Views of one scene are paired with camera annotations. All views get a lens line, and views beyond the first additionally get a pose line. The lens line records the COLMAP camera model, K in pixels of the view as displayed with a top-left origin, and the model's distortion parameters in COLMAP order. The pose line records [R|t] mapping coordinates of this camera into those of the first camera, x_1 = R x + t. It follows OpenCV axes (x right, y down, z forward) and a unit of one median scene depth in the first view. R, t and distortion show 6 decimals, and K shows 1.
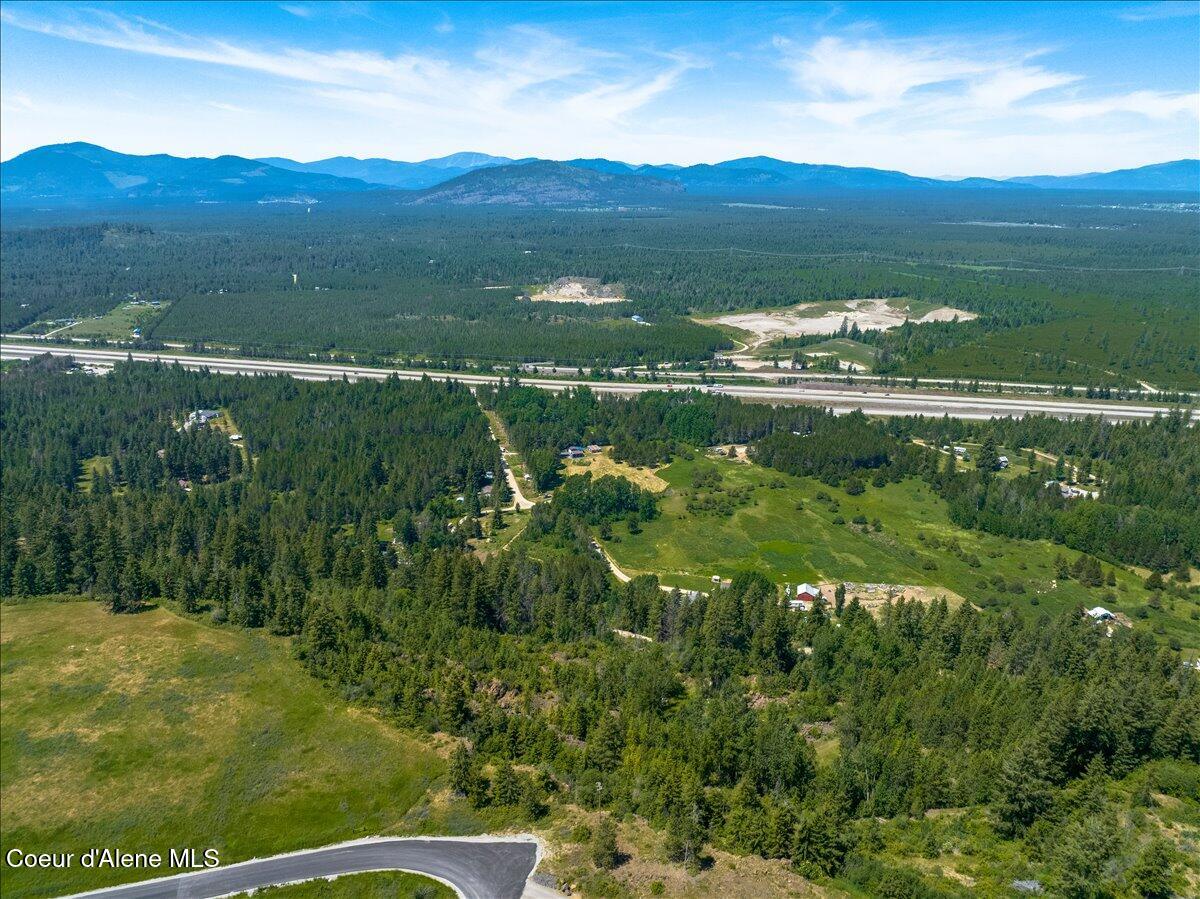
lens RADIAL K [[842.7, 0, 599.4], [0, 842.7, 454.4], [0, 0, 1]] dist [-0.034025, -0.003282]
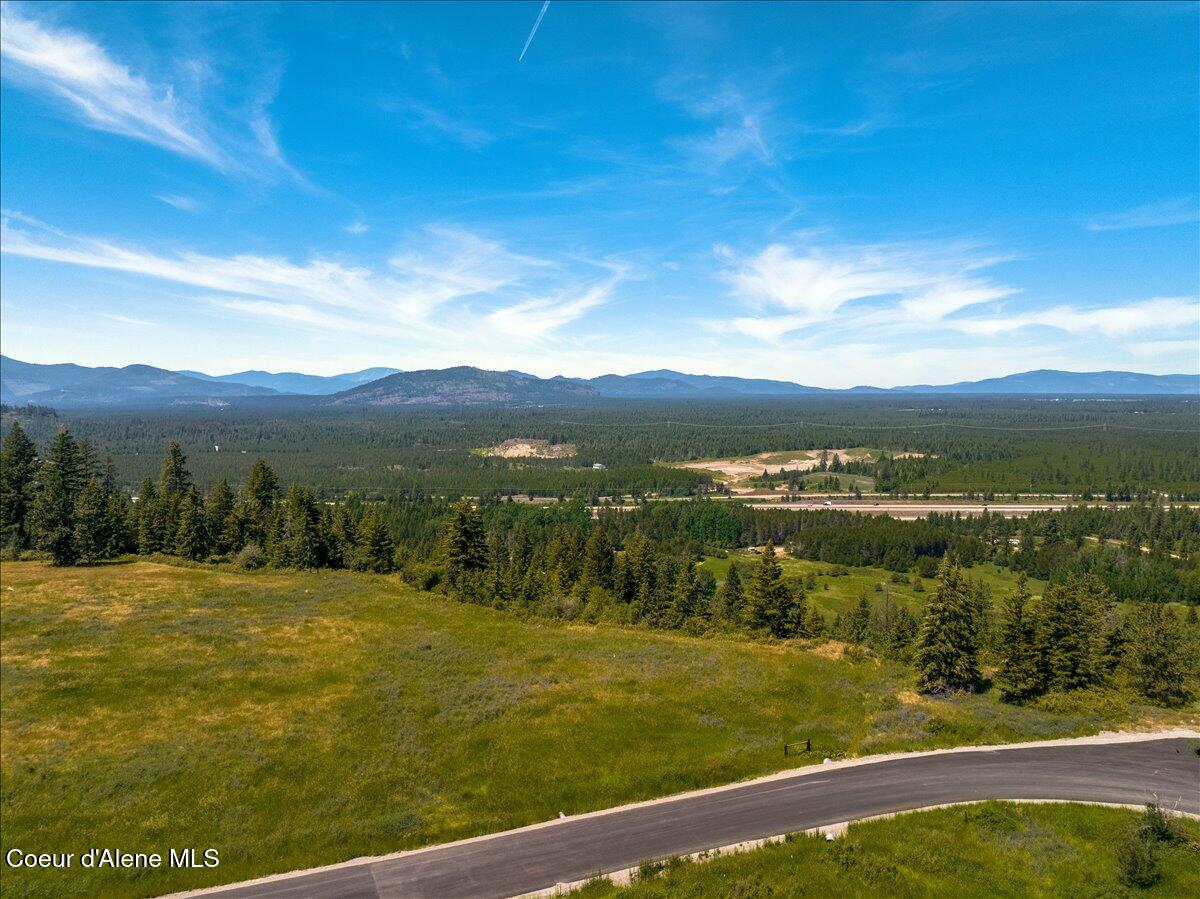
lens RADIAL K [[842.7, 0, 600.3], [0, 842.7, 457.0], [0, 0, 1]] dist [-0.034025, -0.003282]
pose [[0.994045, -0.007684, 0.108699, -0.077562], [0.033680, 0.970335, -0.239407, 0.075591], [-0.103635, 0.241642, 0.964815, 0.110720]]
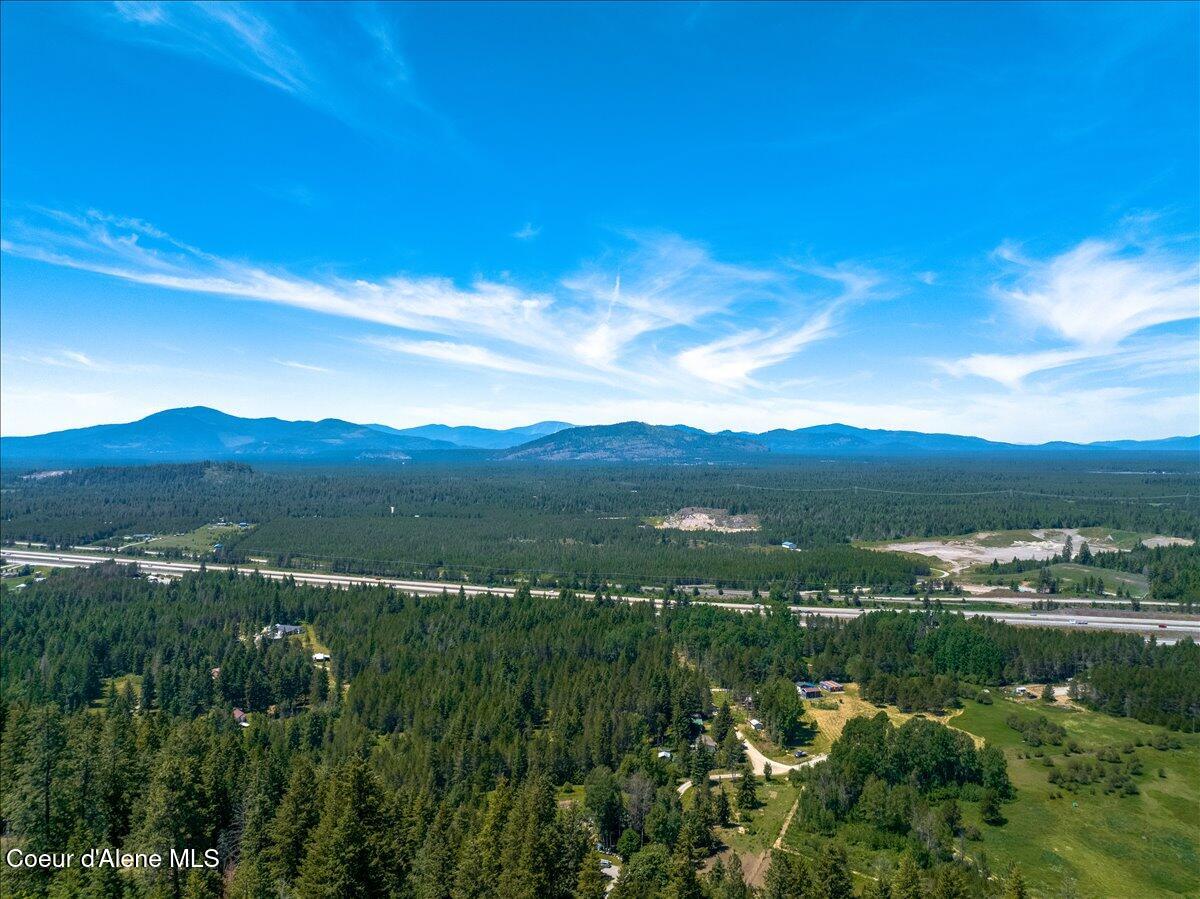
lens RADIAL K [[842.7, 0, 605.5], [0, 842.7, 448.6], [0, 0, 1]] dist [-0.034025, -0.003282]
pose [[0.996711, 0.004850, -0.080889, -0.098093], [-0.029768, 0.950330, -0.309816, 0.019080], [0.075369, 0.311205, 0.947349, 0.207217]]
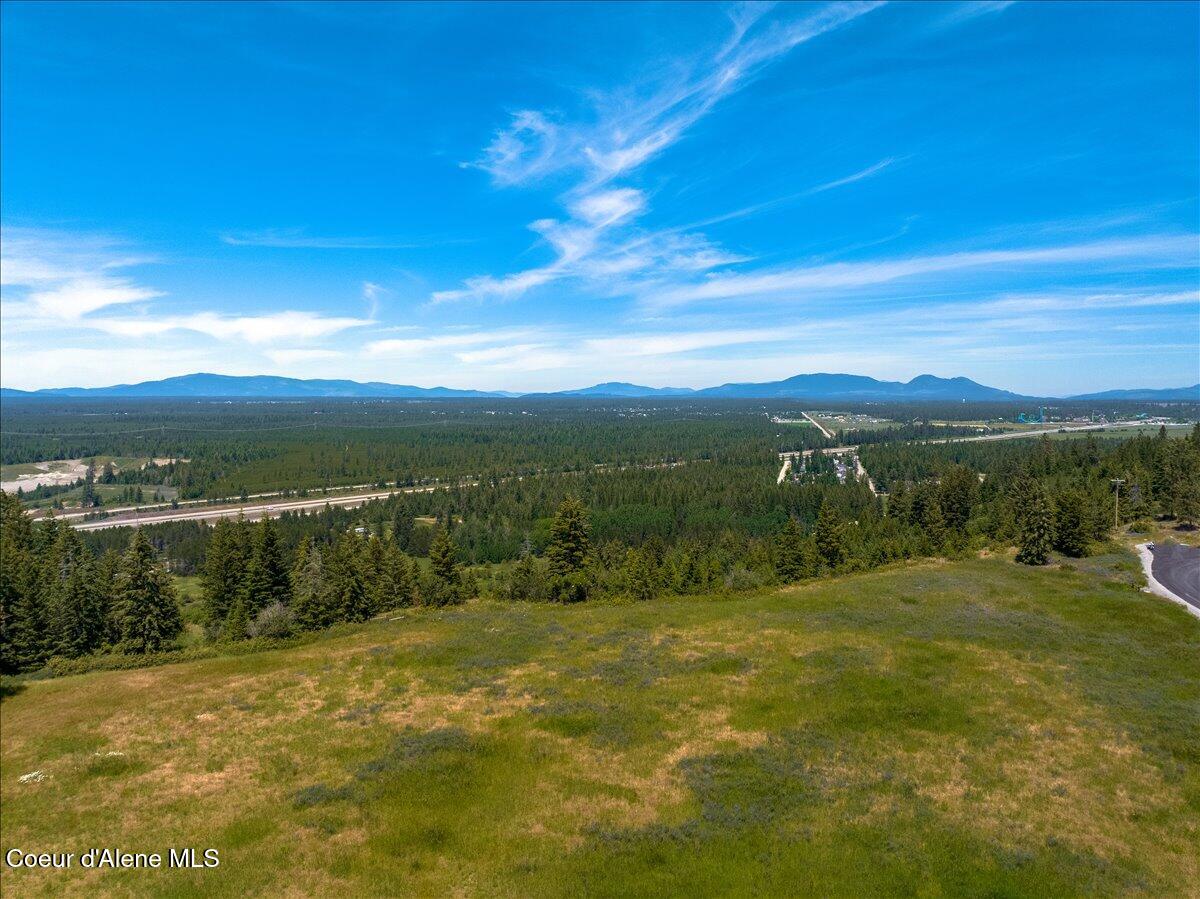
lens RADIAL K [[842.7, 0, 588.8], [0, 842.7, 439.7], [0, 0, 1]] dist [-0.034025, -0.003282]
pose [[0.507289, -0.043085, 0.860698, -0.203712], [0.269507, 0.956585, -0.110960, 0.053699], [-0.818550, 0.288253, 0.496877, 0.180056]]
